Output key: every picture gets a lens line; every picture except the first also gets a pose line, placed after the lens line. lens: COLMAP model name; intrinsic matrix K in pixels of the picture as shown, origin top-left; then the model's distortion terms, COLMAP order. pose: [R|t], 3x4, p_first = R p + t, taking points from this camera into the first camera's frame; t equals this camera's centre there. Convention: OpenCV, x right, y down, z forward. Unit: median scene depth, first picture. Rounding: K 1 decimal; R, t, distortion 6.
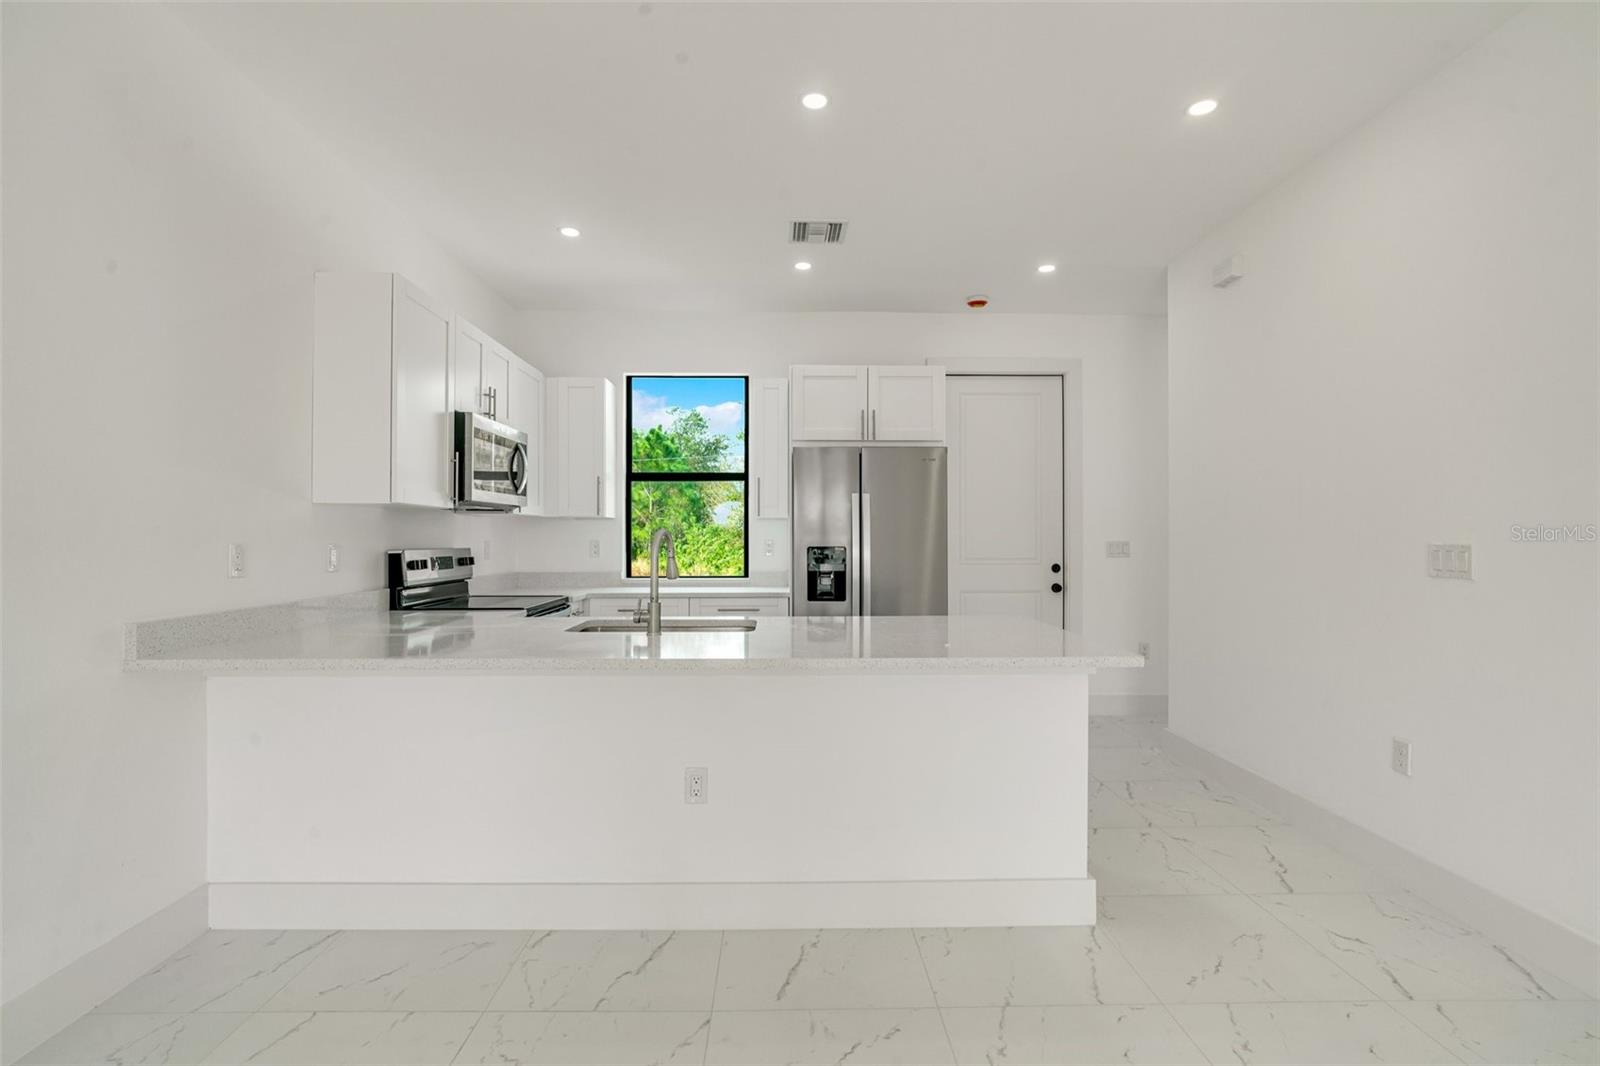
lens RADIAL K [[753.6, 0, 796.8], [0, 753.6, 537.2], [0, 0, 1]] dist [-0.008774, 0.001003]
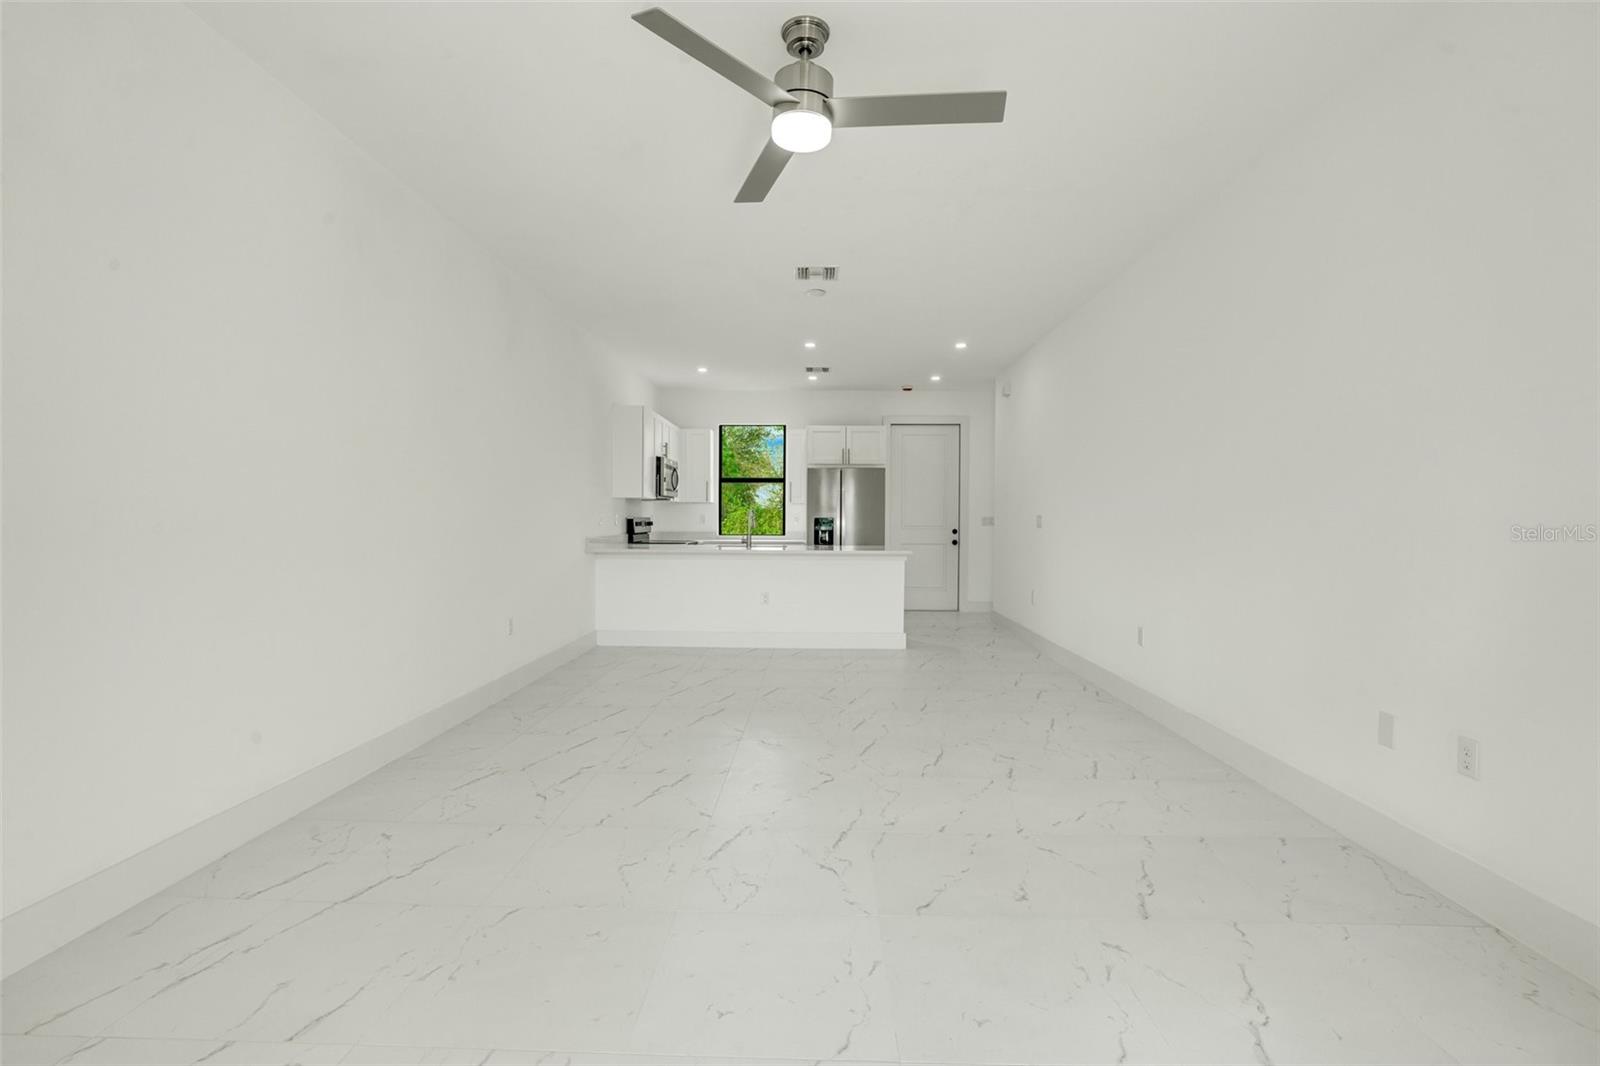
lens RADIAL K [[753.6, 0, 798.9], [0, 753.6, 534.2], [0, 0, 1]] dist [-0.008774, 0.001003]
pose [[0.998736, 0.006931, -0.049792, 0.071987], [-0.005903, 0.999767, 0.020767, 0.014635], [0.049924, -0.020447, 0.998544, -0.985746]]
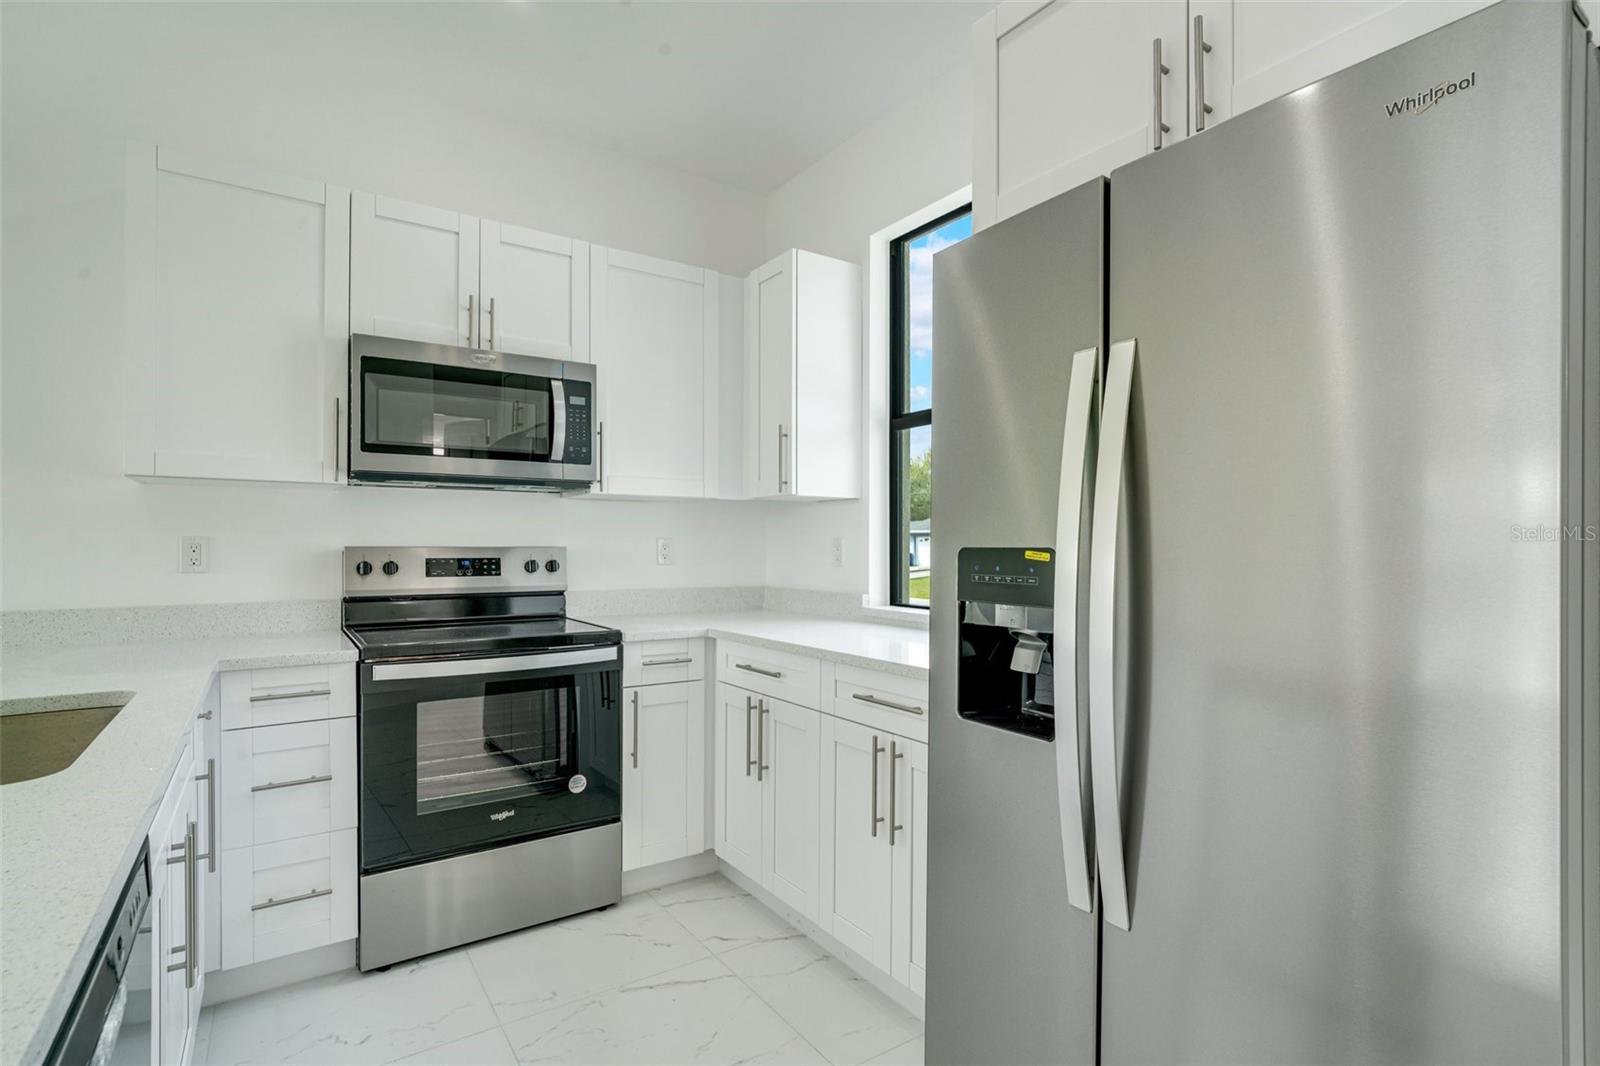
lens RADIAL K [[753.6, 0, 798.5], [0, 753.6, 542.3], [0, 0, 1]] dist [-0.008774, 0.001003]
pose [[0.561216, -0.000559, -0.827669, 0.235991], [-0.004953, 0.999980, -0.004034, 0.011748], [0.827655, 0.006364, 0.561202, 0.748248]]
